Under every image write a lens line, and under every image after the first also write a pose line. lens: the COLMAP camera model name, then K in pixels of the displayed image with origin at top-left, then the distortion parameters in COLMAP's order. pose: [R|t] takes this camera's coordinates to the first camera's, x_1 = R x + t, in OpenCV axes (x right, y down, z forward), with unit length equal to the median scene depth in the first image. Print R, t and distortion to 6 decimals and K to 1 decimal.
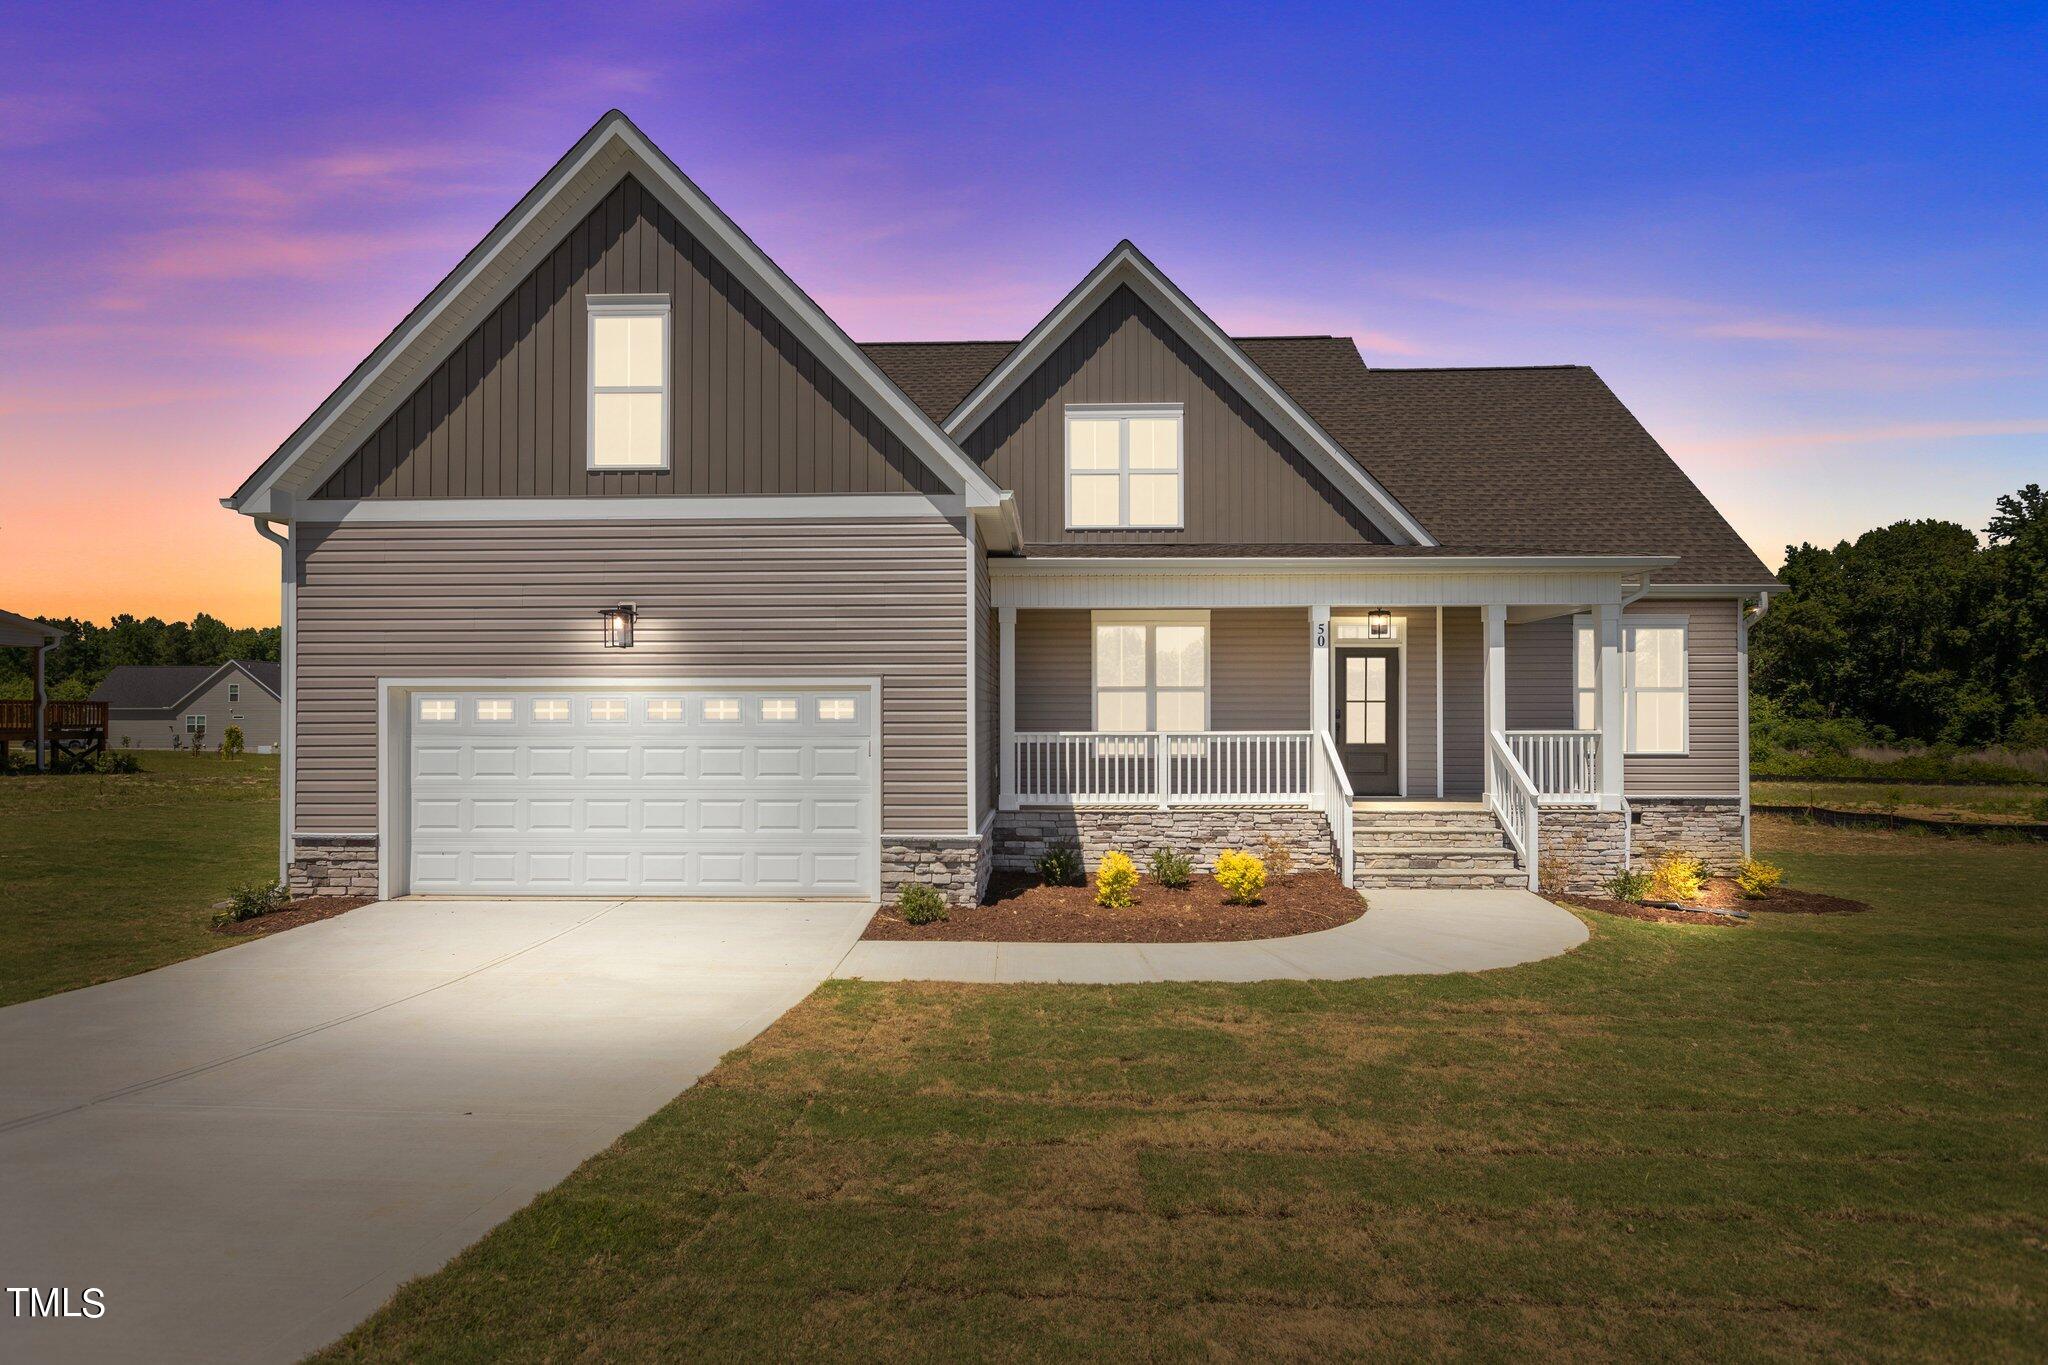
lens RADIAL K [[957.9, 0, 1021.3], [0, 957.9, 690.6], [0, 0, 1]] dist [0.000573, -0.000040]
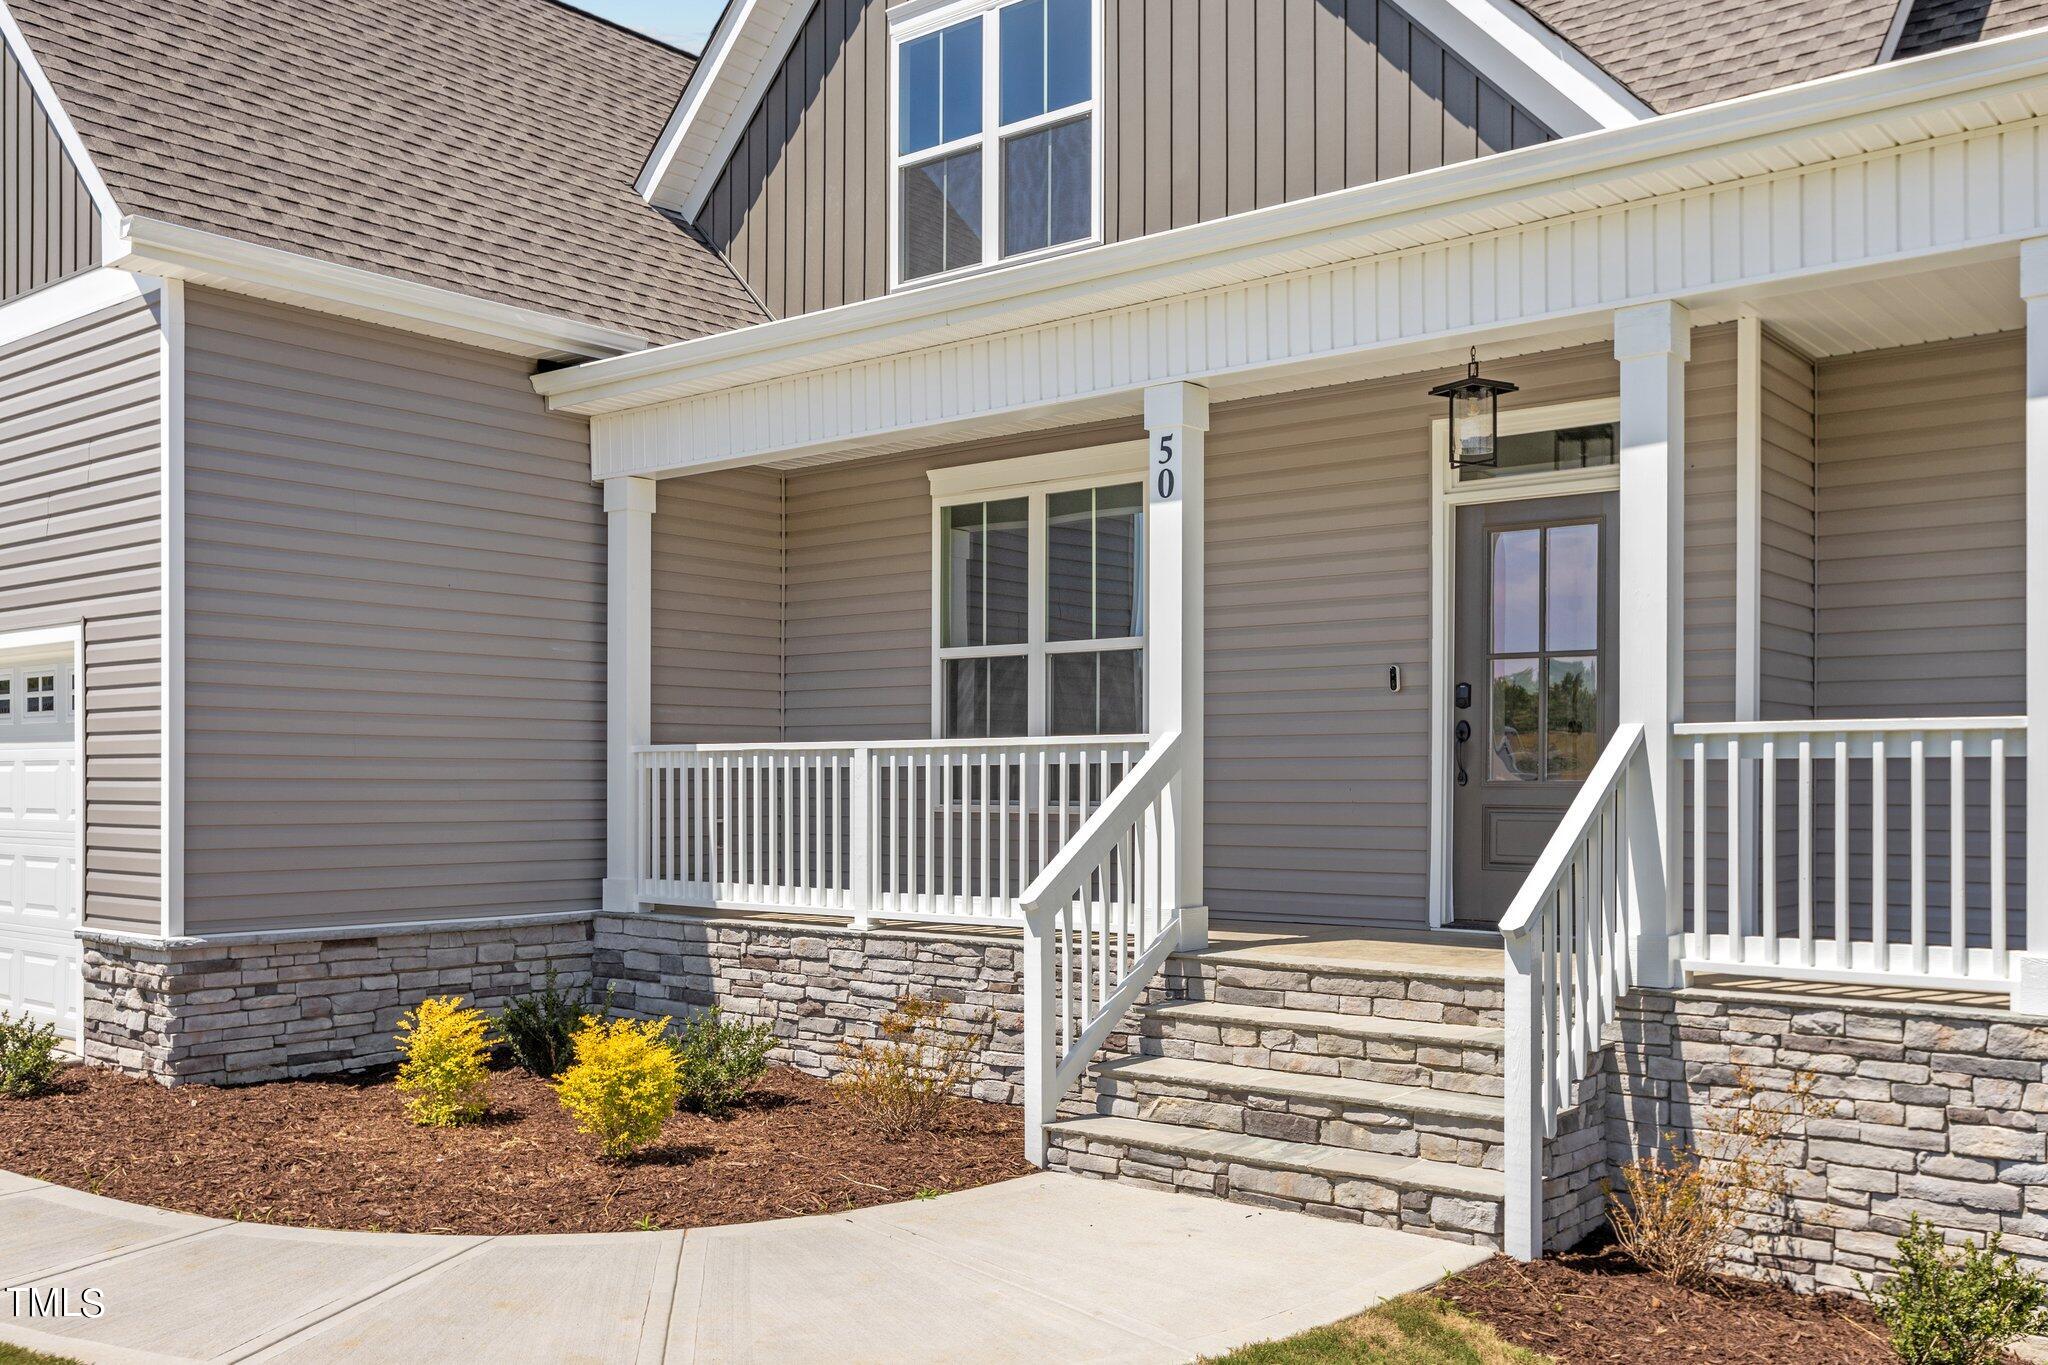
lens RADIAL K [[1838.2, 0, 1023.1], [0, 1838.2, 690.2], [0, 0, 1]] dist [-0.010617, 0.001545]
pose [[0.789740, -0.026881, -0.612853, 0.699370], [0.013247, 0.999554, -0.026772, 0.043967], [0.613299, 0.013024, 0.789744, 0.417751]]
